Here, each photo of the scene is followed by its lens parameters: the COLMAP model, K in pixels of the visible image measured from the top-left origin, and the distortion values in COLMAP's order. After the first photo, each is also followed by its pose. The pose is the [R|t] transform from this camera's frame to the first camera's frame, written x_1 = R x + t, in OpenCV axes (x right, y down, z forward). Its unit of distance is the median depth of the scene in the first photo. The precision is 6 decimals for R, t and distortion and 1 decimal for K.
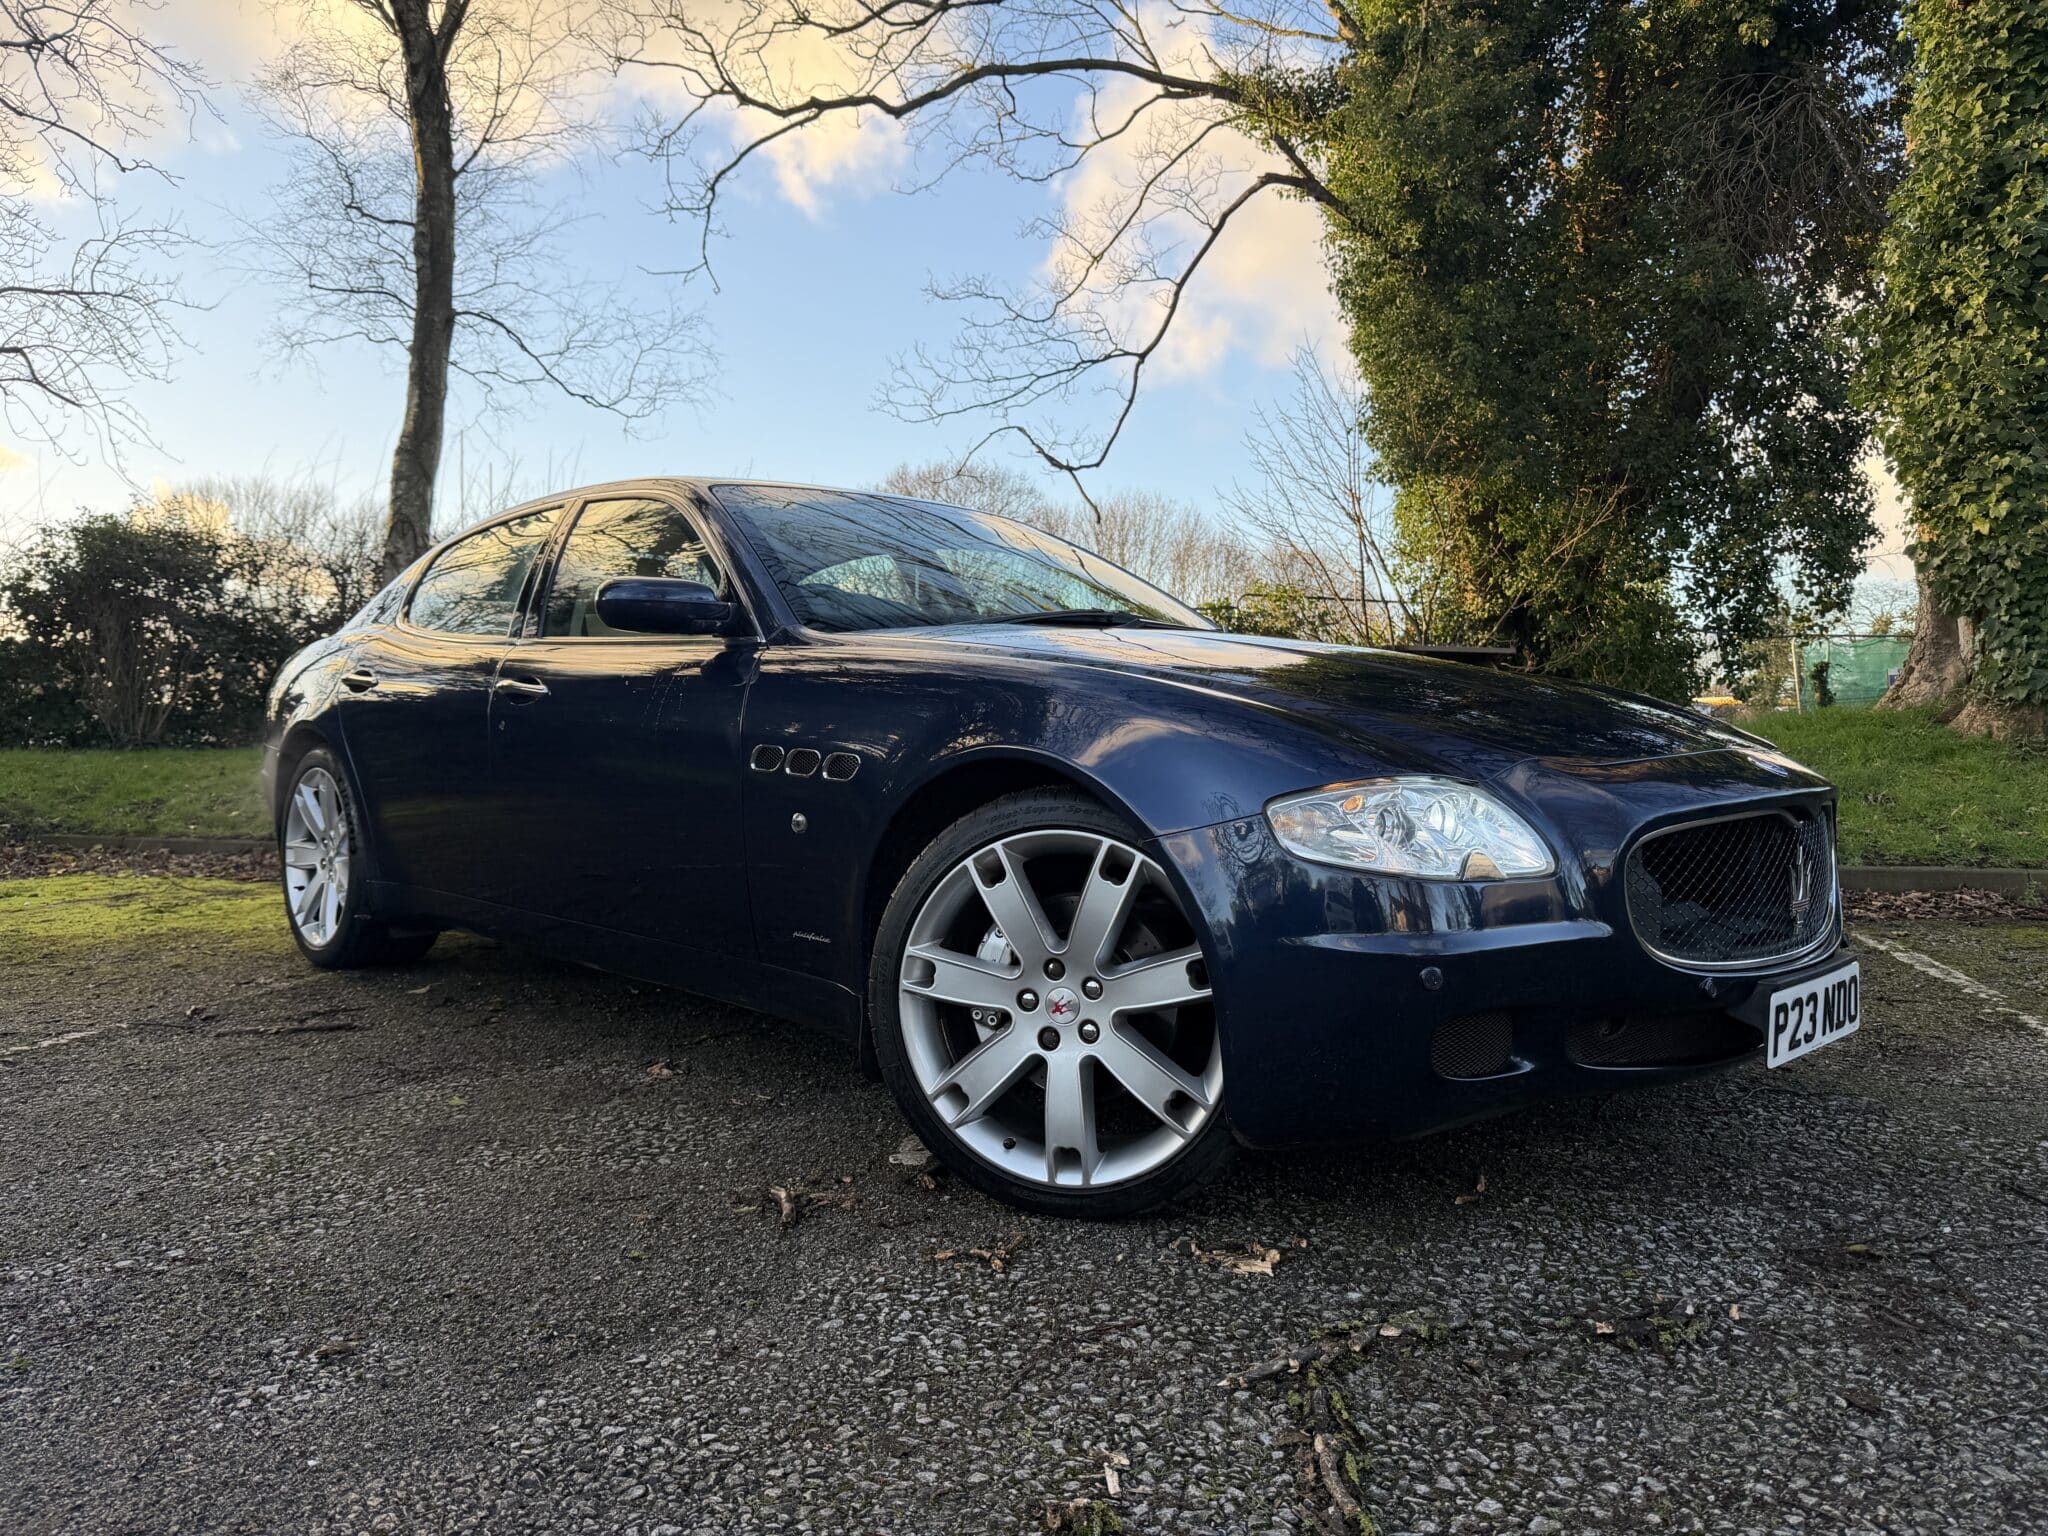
lens RADIAL K [[1447.1, 0, 1014.6], [0, 1447.1, 749.4], [0, 0, 1]] dist [0.003651, -0.014072]
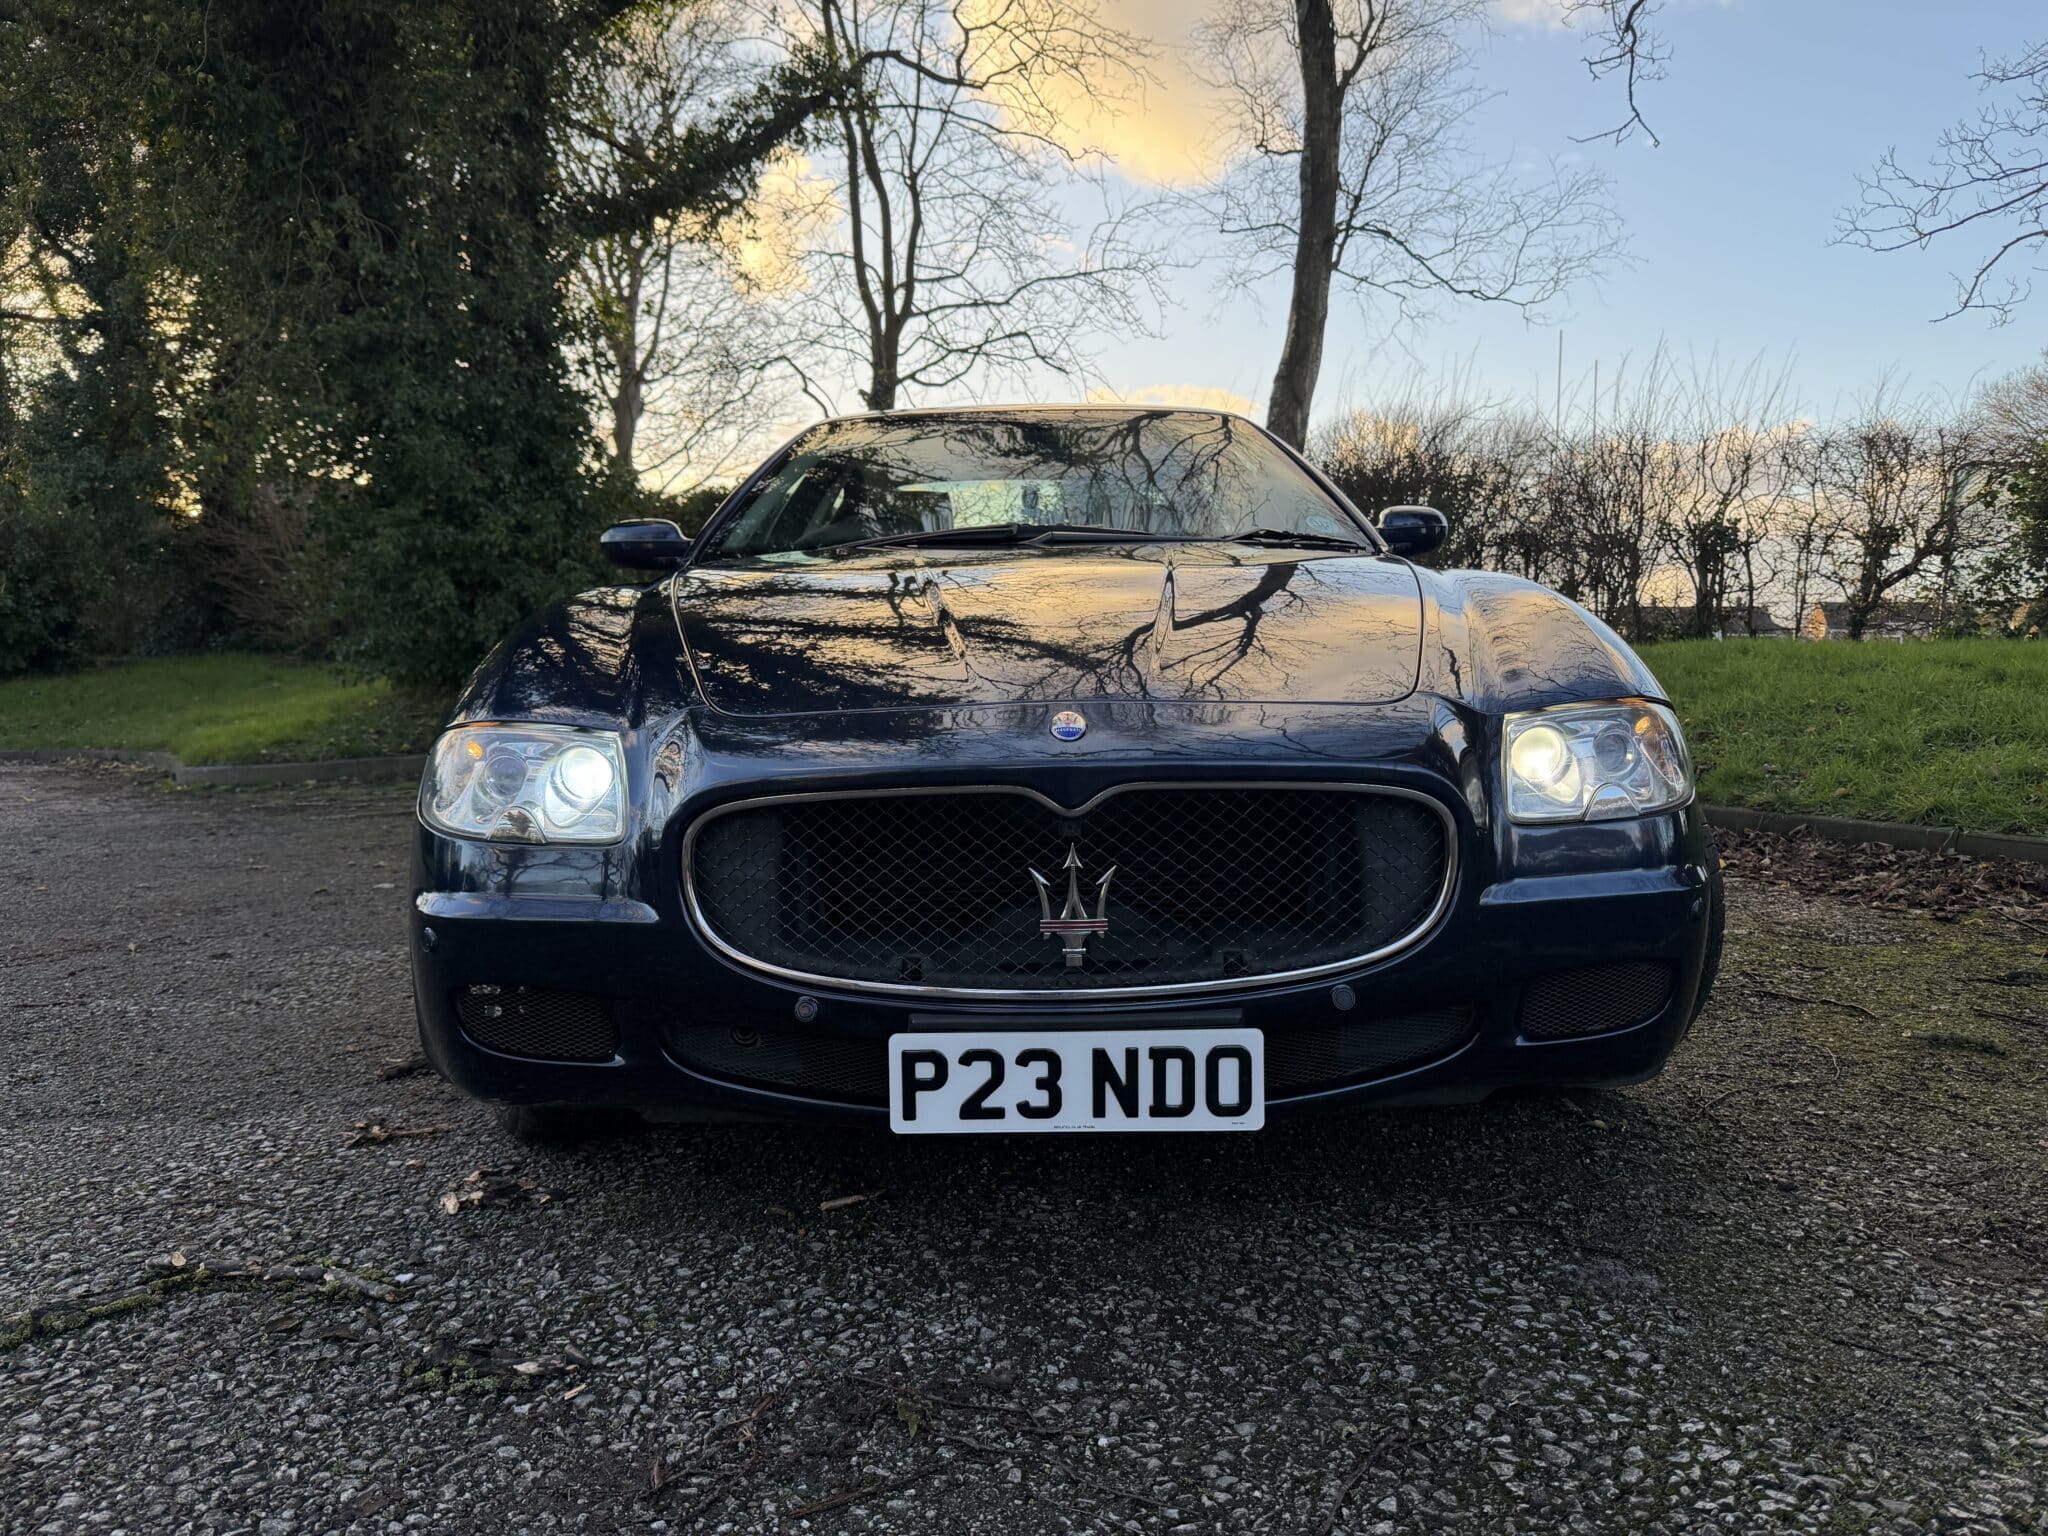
lens RADIAL K [[1447.1, 0, 1023.6], [0, 1447.1, 772.0], [0, 0, 1]] dist [0.003651, -0.014072]
pose [[0.733991, 0.056800, -0.676780, 0.974498], [-0.002105, 0.996682, 0.081366, -0.022053], [0.679156, -0.058298, 0.731675, 0.469821]]
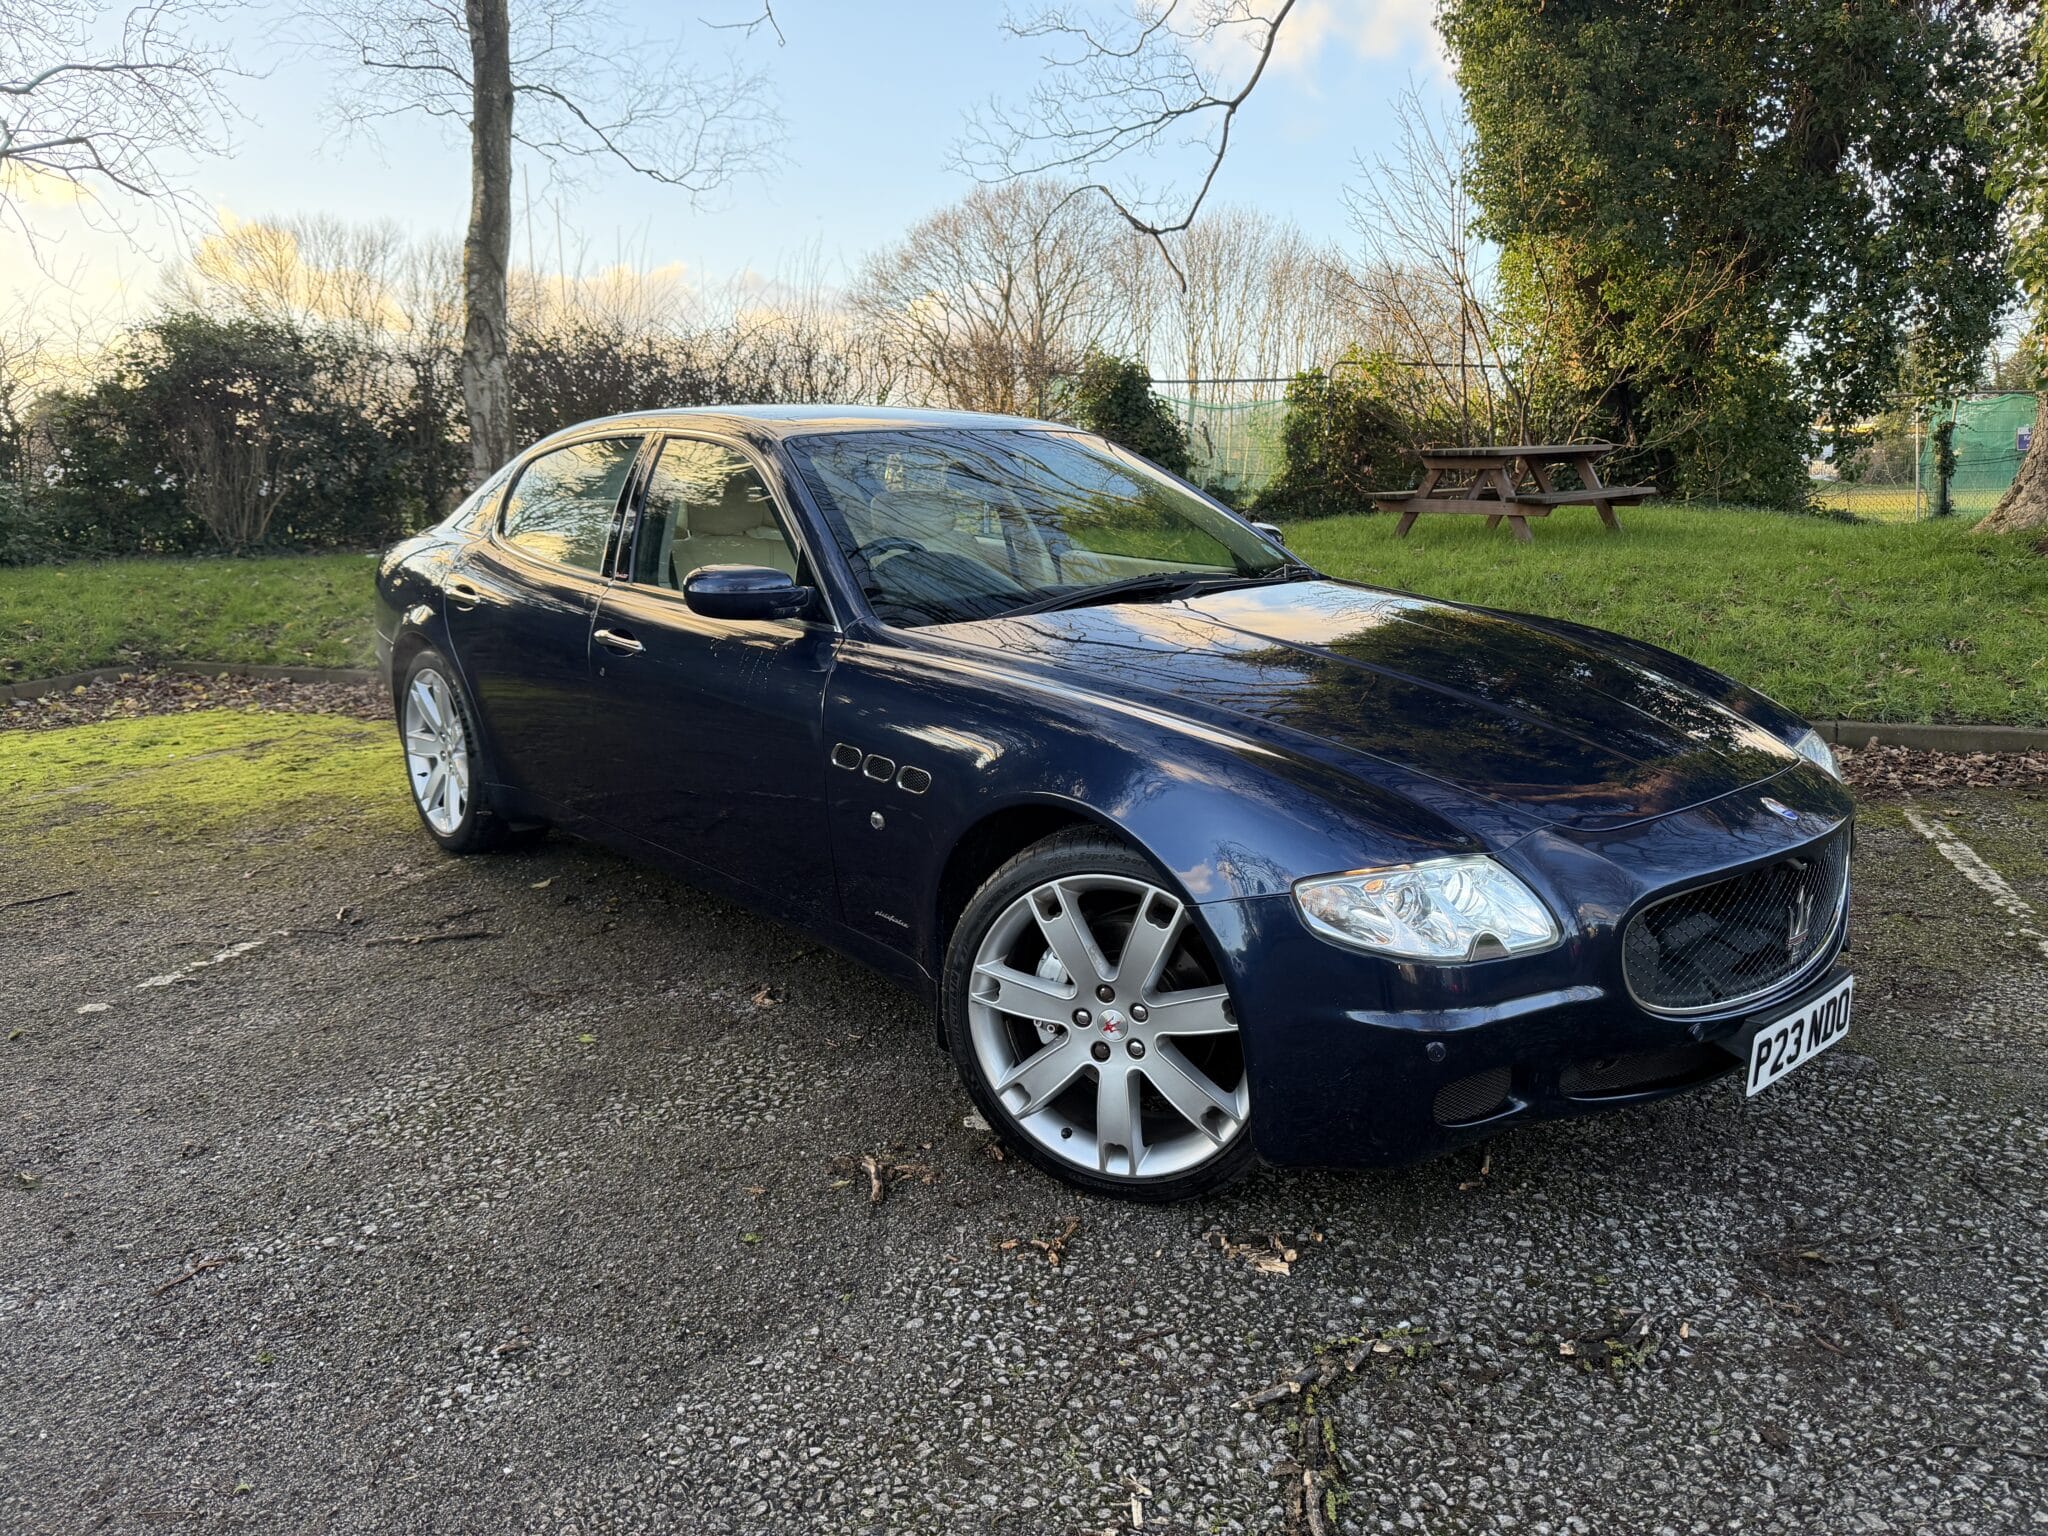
lens RADIAL K [[1447.1, 0, 1021.3], [0, 1447.1, 766.4], [0, 0, 1]] dist [0.003651, -0.014072]
pose [[0.998489, 0.000305, -0.054954, 0.022594], [0.010185, 0.981633, 0.190507, -0.226264], [0.054003, -0.190778, 0.980147, -0.066842]]
